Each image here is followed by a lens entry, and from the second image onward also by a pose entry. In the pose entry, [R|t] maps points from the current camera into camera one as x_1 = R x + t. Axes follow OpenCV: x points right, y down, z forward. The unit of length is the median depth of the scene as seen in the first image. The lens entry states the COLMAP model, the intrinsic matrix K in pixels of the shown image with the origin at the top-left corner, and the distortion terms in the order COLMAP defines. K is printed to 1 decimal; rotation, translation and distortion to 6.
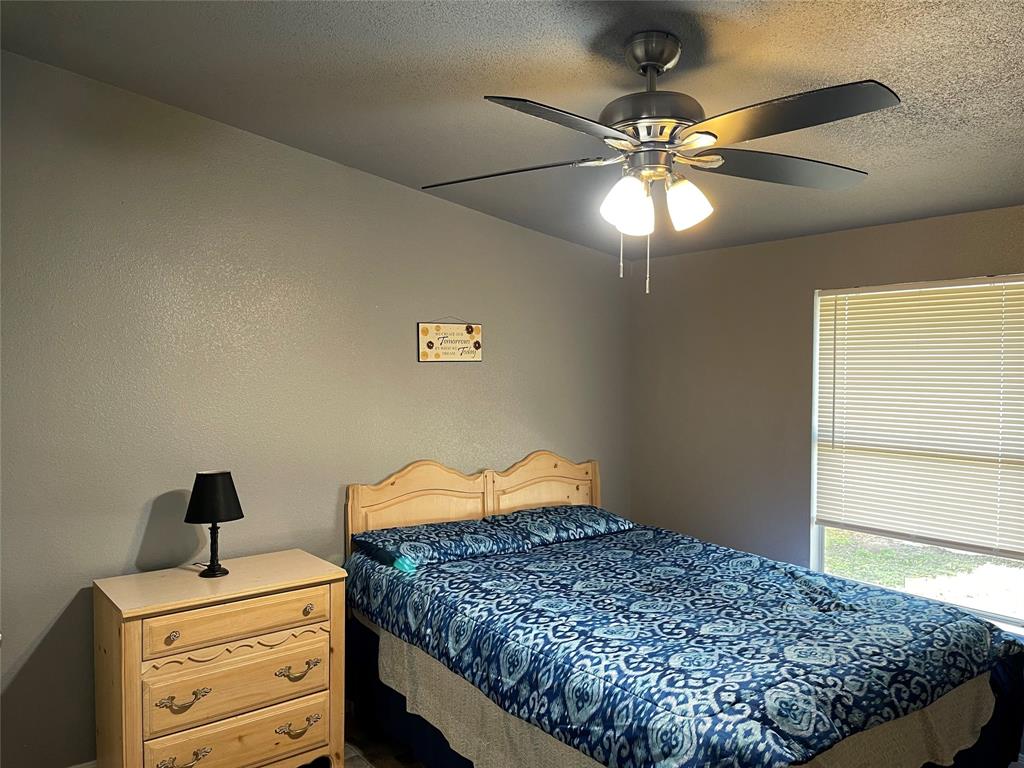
lens RADIAL K [[783.3, 0, 505.5], [0, 783.3, 386.3], [0, 0, 1]] dist [0.078548, -0.066037]
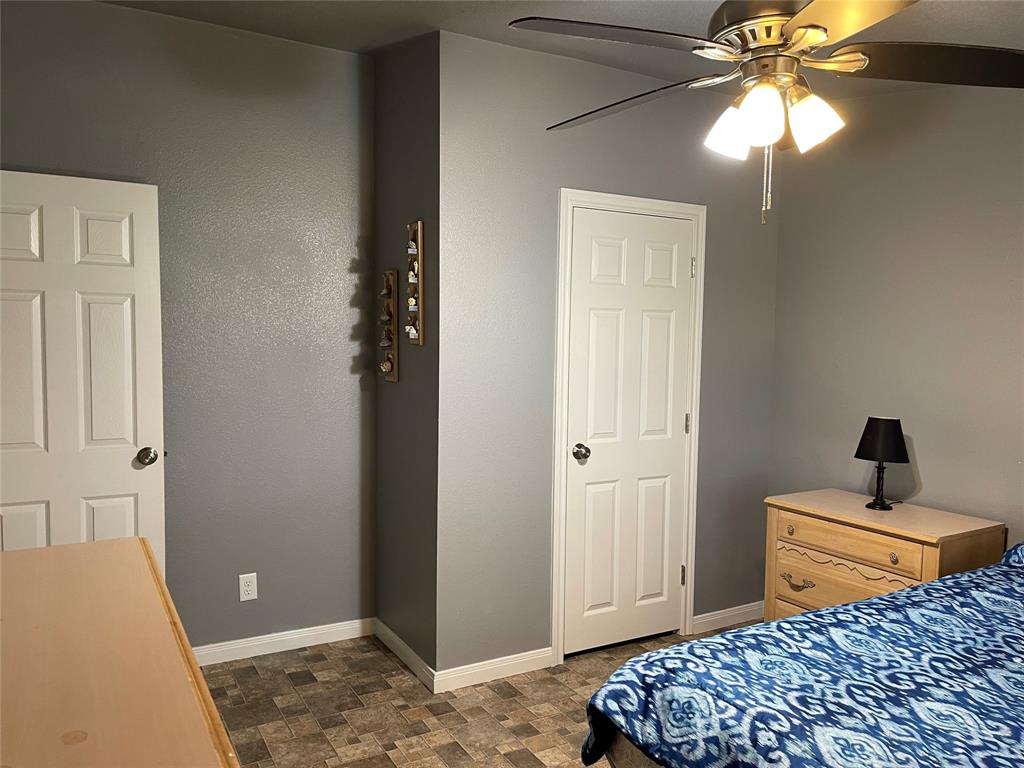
lens RADIAL K [[783.3, 0, 506.2], [0, 783.3, 386.9], [0, 0, 1]] dist [0.078548, -0.066037]
pose [[-0.161749, 0.052866, -0.985415, 0.947513], [-0.033290, 0.997703, 0.058990, 0.017245], [0.986270, 0.042346, -0.159618, 0.742621]]
